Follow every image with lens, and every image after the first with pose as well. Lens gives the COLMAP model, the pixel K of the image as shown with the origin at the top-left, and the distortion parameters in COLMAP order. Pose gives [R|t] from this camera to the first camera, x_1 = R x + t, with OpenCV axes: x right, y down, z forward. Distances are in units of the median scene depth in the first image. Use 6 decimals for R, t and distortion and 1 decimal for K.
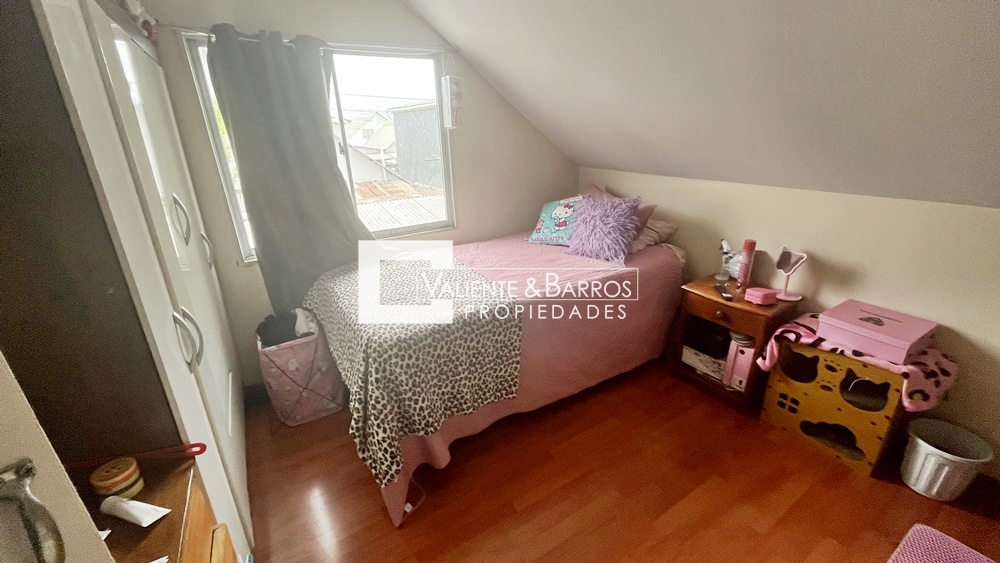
lens RADIAL K [[402.4, 0, 497.2], [0, 402.4, 279.5], [0, 0, 1]] dist [-0.000391, -0.000563]
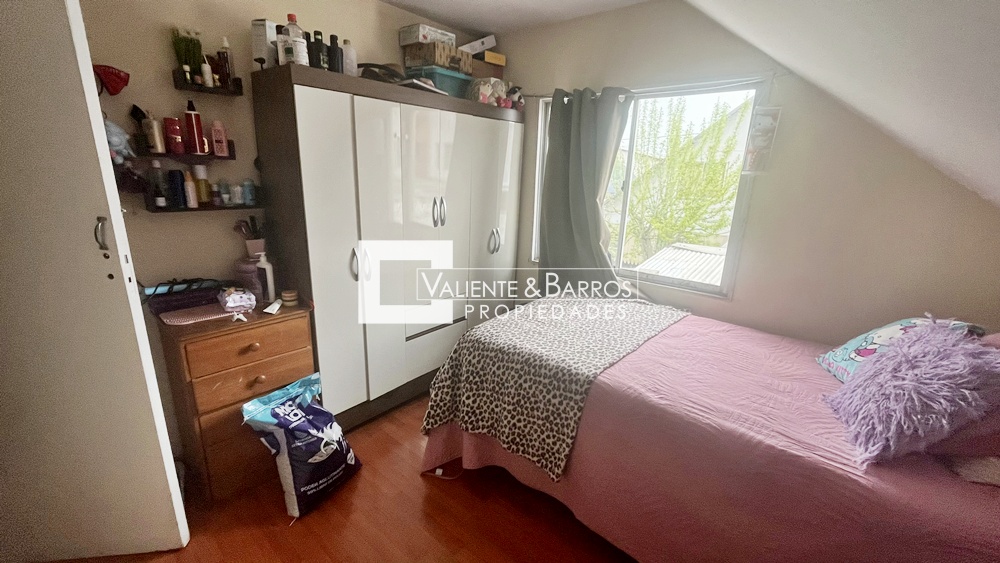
lens RADIAL K [[402.4, 0, 499.7], [0, 402.4, 277.9], [0, 0, 1]] dist [-0.000391, -0.000563]
pose [[0.319370, 0.283722, -0.904160, 0.663865], [-0.371940, 0.915093, 0.155775, -0.186243], [0.871587, 0.286543, 0.397781, 0.459196]]
